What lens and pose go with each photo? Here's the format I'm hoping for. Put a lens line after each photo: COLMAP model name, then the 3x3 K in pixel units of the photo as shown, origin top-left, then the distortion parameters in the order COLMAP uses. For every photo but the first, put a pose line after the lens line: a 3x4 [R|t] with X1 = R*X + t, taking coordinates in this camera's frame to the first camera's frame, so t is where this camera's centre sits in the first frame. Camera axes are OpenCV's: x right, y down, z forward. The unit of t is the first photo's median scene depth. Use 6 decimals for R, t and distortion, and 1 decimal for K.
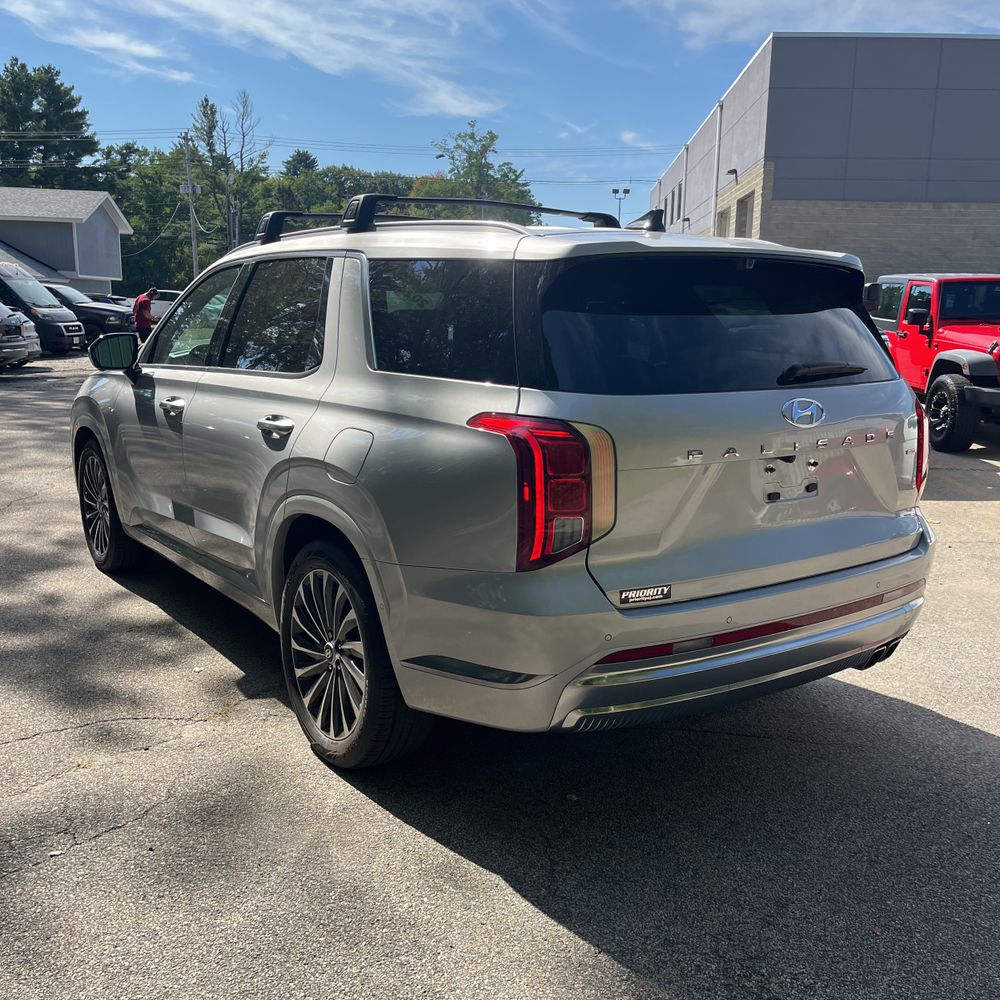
lens RADIAL K [[1025.6, 0, 516.5], [0, 1025.6, 506.2], [0, 0, 1]] dist [0.076966, -0.106869]
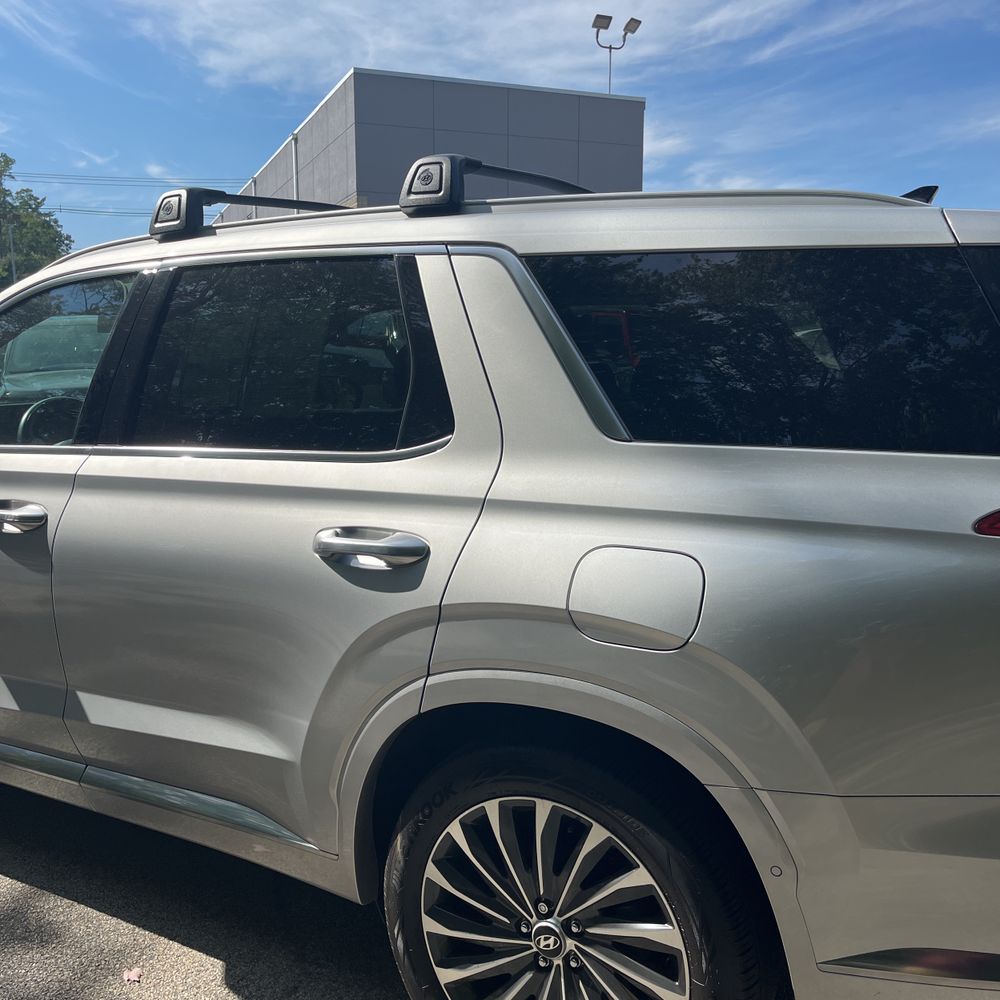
lens RADIAL K [[1019.7, 0, 488.9], [0, 1019.7, 506.3], [0, 0, 1]] dist [0.013968, 0.038074]
pose [[0.914275, -0.083906, 0.396309, -0.376629], [0.096599, 0.995249, -0.012138, -0.083345], [-0.393408, 0.049380, 0.918037, 0.439010]]
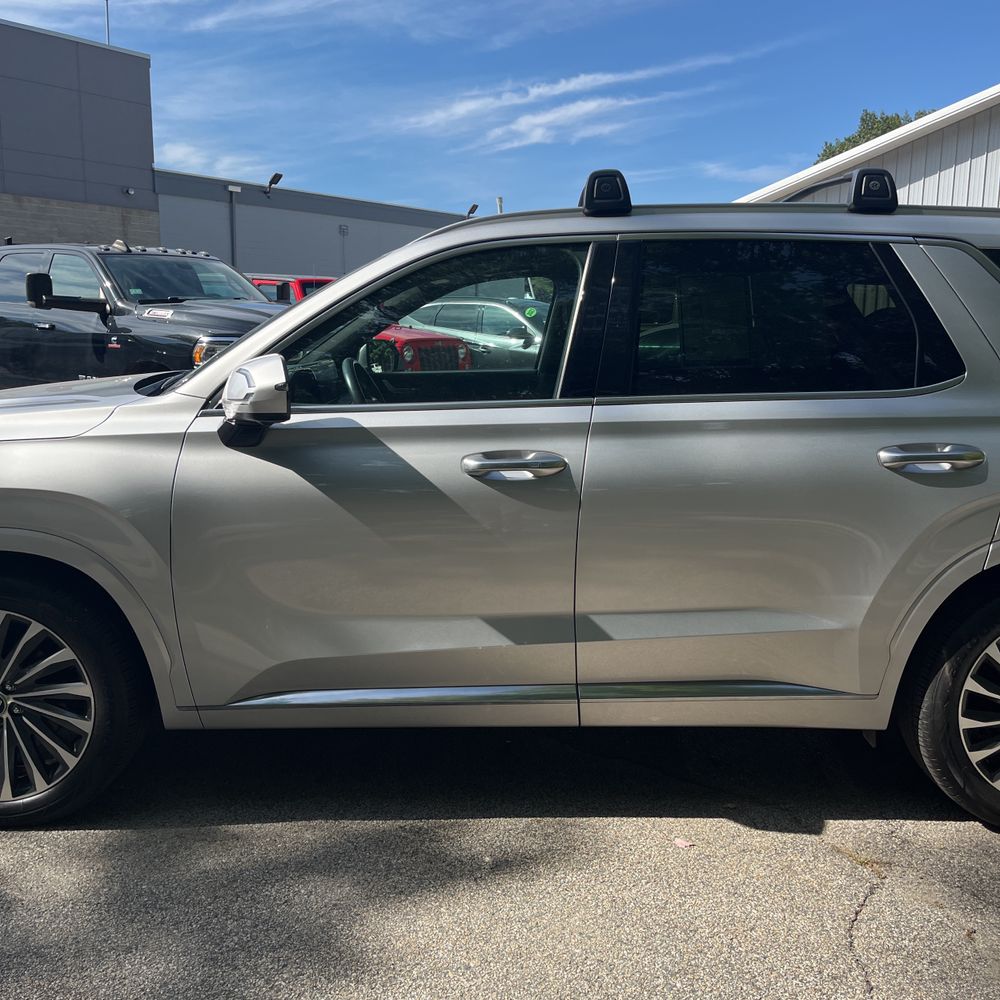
lens RADIAL K [[1023.0, 0, 483.1], [0, 1023.0, 502.9], [0, 0, 1]] dist [0.084403, -0.124925]
pose [[0.602020, -0.154049, 0.783480, -1.009207], [0.159249, 0.984665, 0.071240, -0.146888], [-0.782440, 0.081881, 0.617320, 0.751978]]
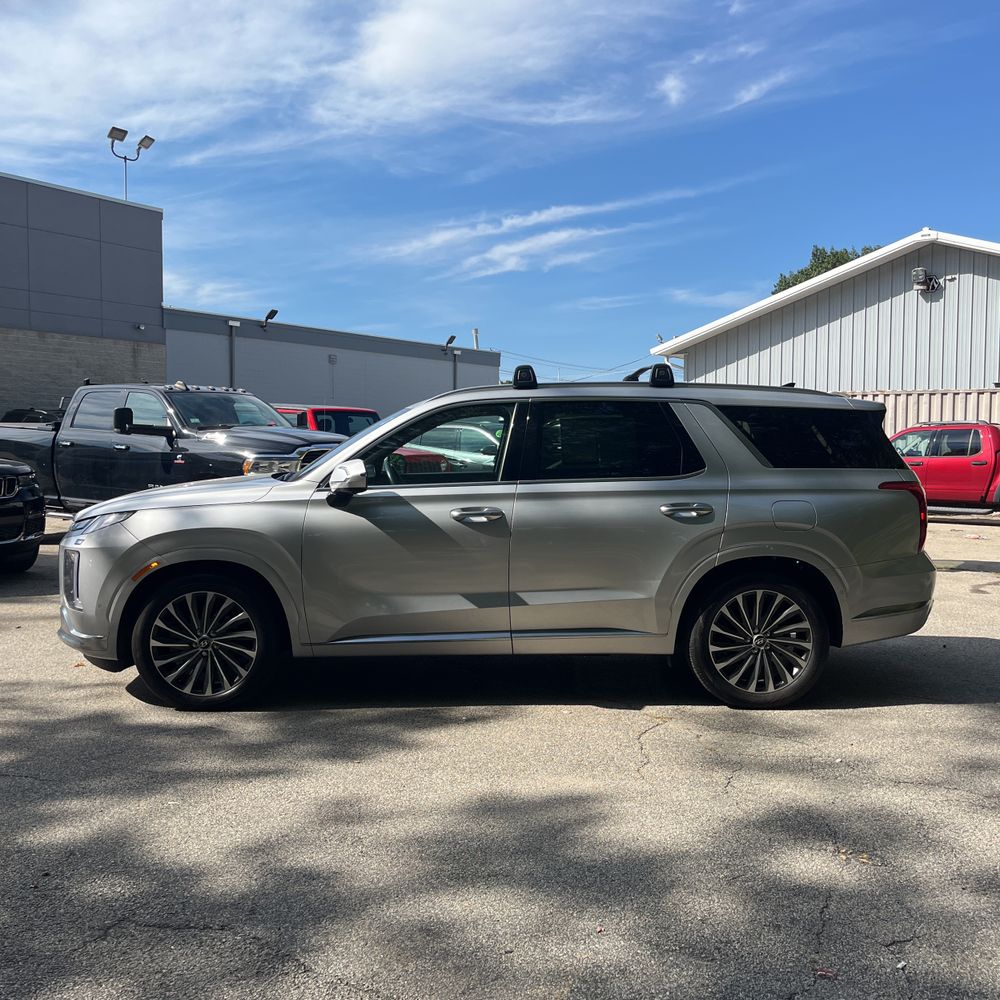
lens RADIAL K [[1054.8, 0, 481.7], [0, 1054.8, 501.3], [0, 0, 1]] dist [0.016761, -0.027000]
pose [[0.585119, -0.064565, 0.808373, -1.619979], [0.164900, 0.985472, -0.040648, -0.073780], [-0.794005, 0.157085, 0.587266, 0.299386]]
